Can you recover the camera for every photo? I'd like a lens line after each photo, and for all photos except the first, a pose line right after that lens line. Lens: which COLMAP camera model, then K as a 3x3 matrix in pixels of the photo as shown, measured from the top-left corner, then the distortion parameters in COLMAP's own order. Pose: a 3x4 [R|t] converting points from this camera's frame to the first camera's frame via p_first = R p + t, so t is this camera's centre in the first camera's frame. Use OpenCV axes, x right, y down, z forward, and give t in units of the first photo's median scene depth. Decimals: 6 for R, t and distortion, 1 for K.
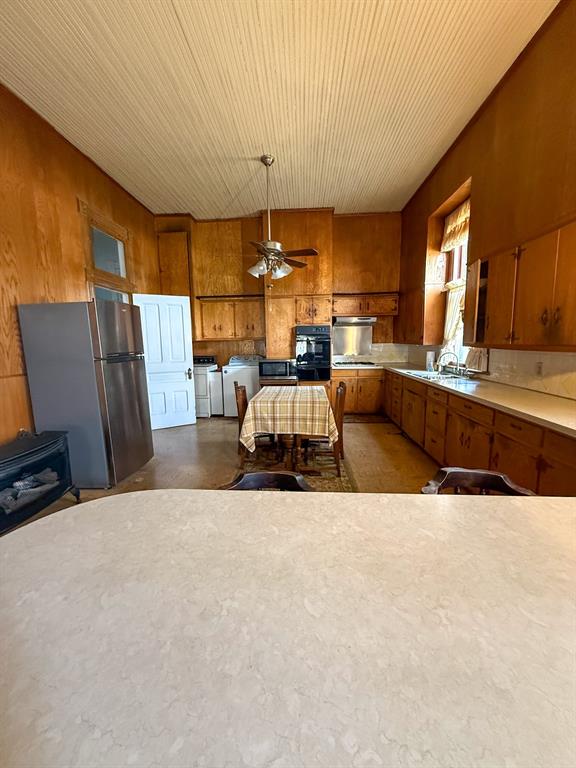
lens RADIAL K [[313.8, 0, 287.6], [0, 313.8, 382.0], [0, 0, 1]] dist [-0.000926, -0.000839]
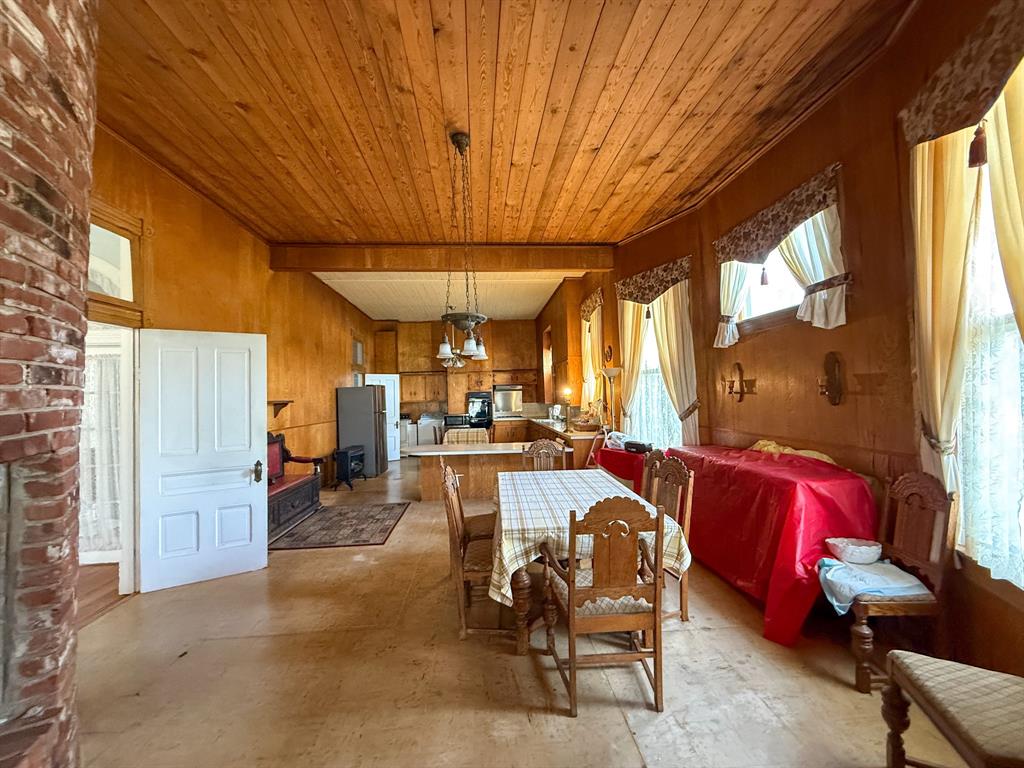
lens RADIAL K [[418.3, 0, 509.6], [0, 418.3, 387.7], [0, 0, 1]] dist [-0.000926, -0.000839]
pose [[0.993209, -0.008032, 0.116066, -0.010134], [0.025934, 0.987798, -0.153566, 0.107682], [-0.113417, 0.155533, 0.981298, -0.948028]]
